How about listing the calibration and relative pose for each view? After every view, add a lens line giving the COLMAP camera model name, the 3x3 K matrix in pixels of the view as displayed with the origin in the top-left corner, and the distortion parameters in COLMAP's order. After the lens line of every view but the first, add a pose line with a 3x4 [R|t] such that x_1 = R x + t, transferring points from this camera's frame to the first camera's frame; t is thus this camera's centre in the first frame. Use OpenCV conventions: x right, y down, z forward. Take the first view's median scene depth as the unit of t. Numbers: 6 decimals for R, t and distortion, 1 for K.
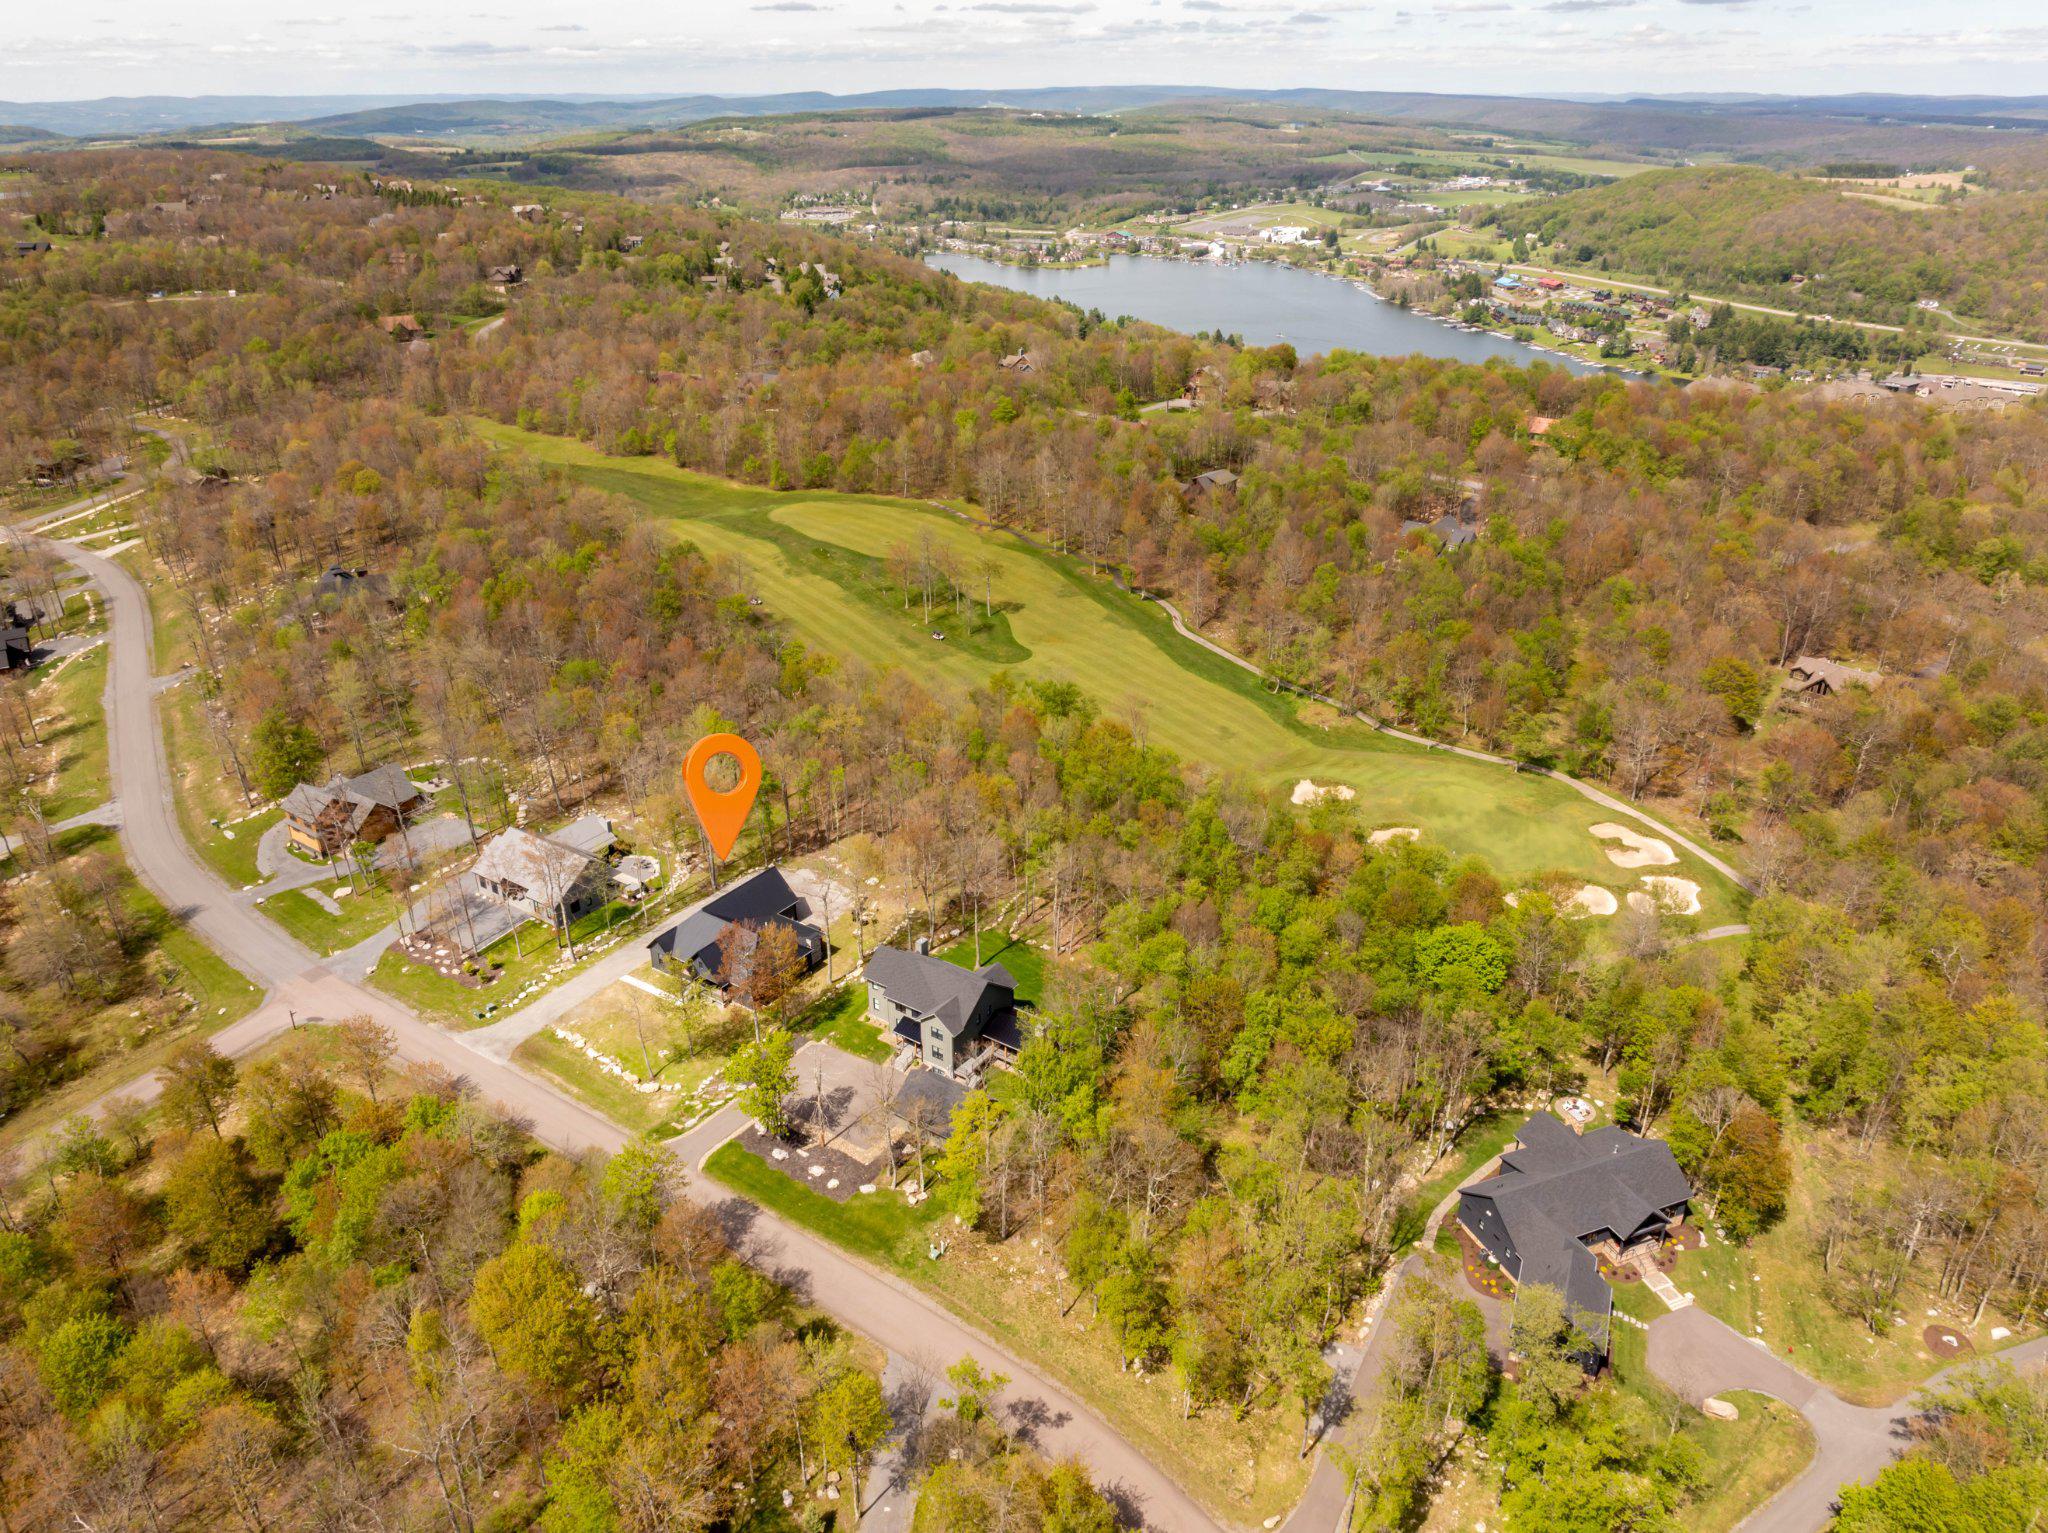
lens RADIAL K [[1430.8, 0, 1024.0], [0, 1430.8, 766.5], [0, 0, 1]] dist [-0.038975, 0.025917]
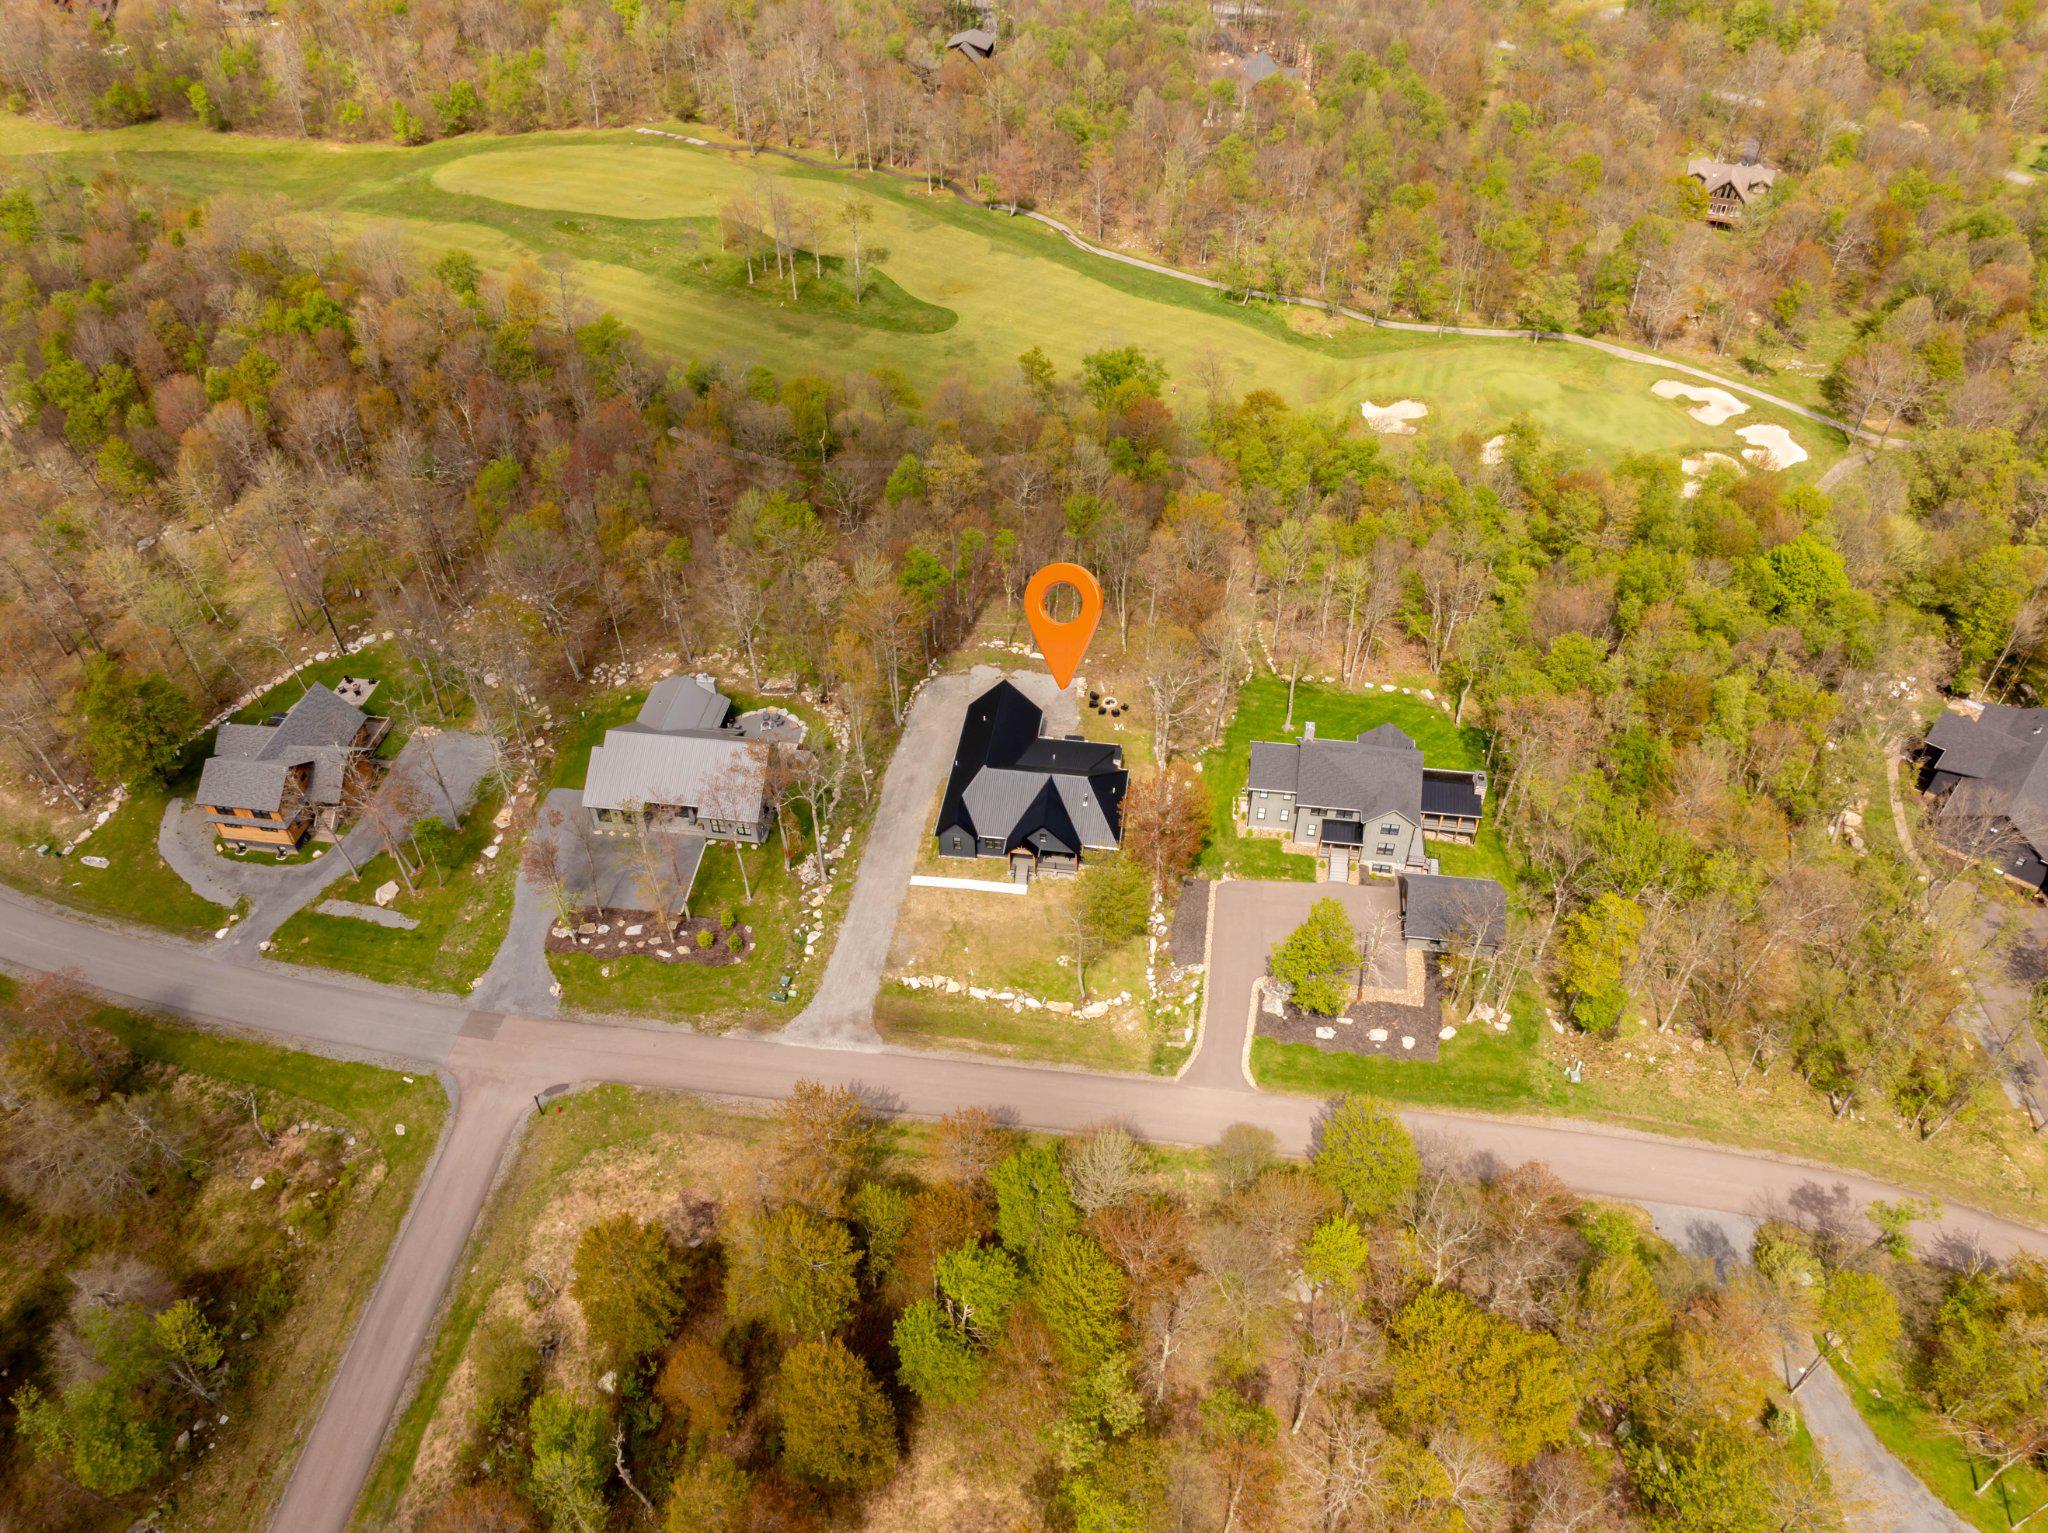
lens RADIAL K [[1430.8, 0, 1024.0], [0, 1430.8, 766.5], [0, 0, 1]] dist [-0.038975, 0.025917]
pose [[0.893041, -0.309458, 0.326671, -0.046829], [0.200775, 0.923736, 0.326192, -0.014927], [-0.402700, -0.225715, 0.887066, 0.031663]]
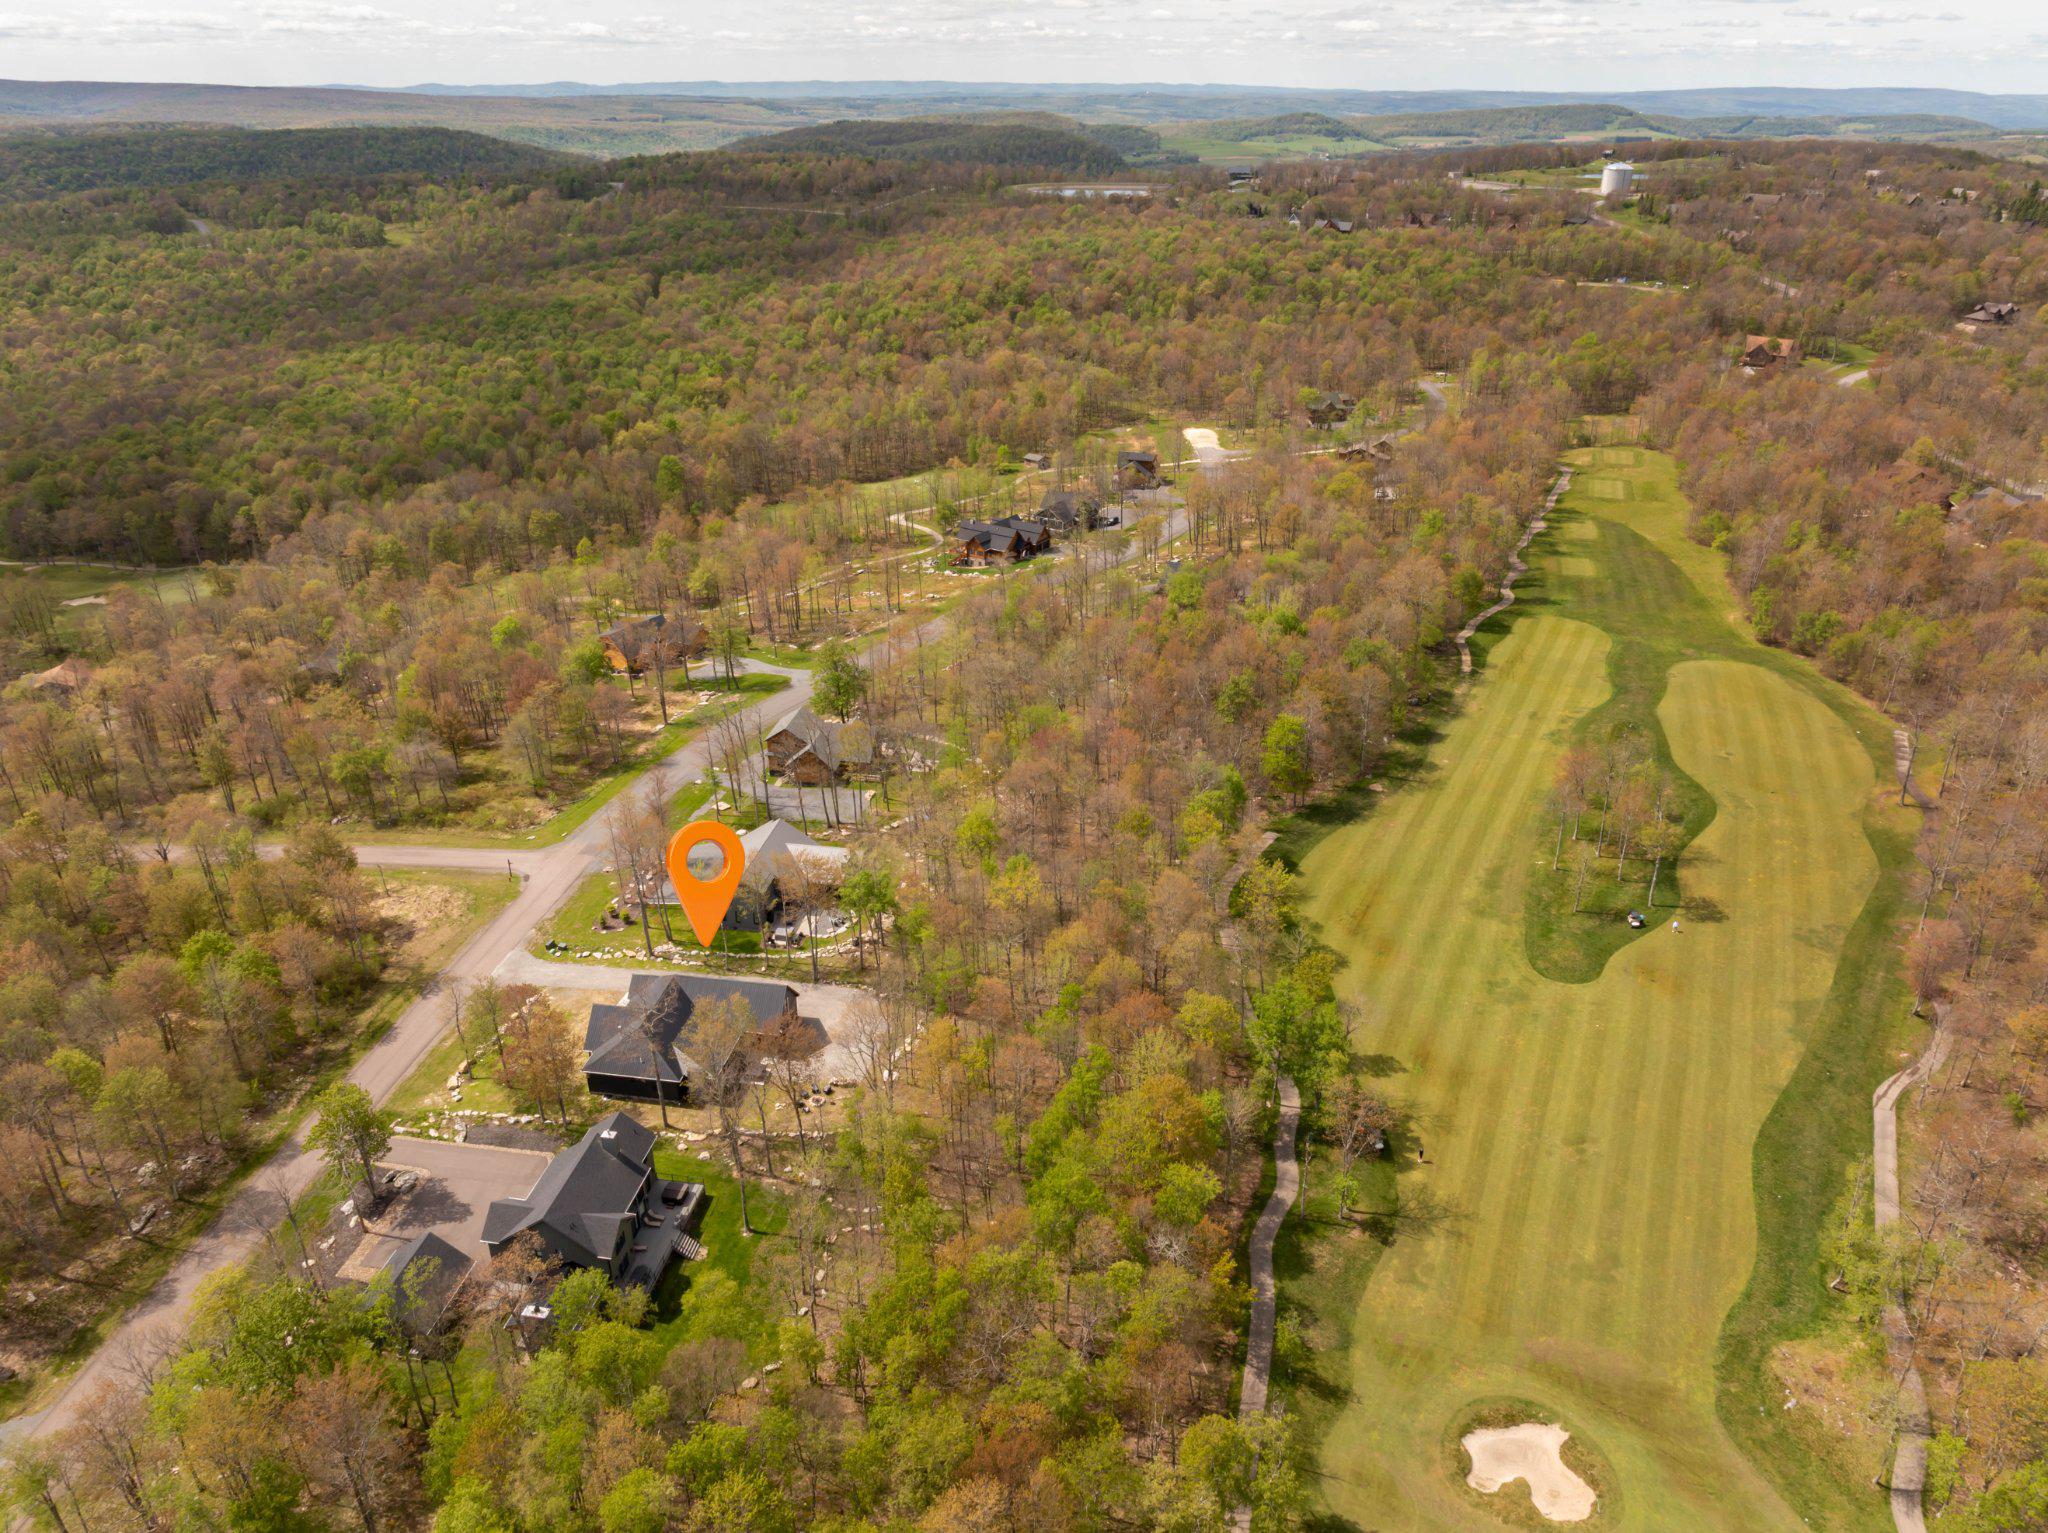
lens RADIAL K [[1430.8, 0, 1024.0], [0, 1430.8, 766.5], [0, 0, 1]] dist [-0.038975, 0.025917]
pose [[0.435127, 0.394599, -0.809293, 0.056167], [-0.397172, 0.890790, 0.220790, -0.031259], [0.808034, 0.225357, 0.544331, 0.066972]]
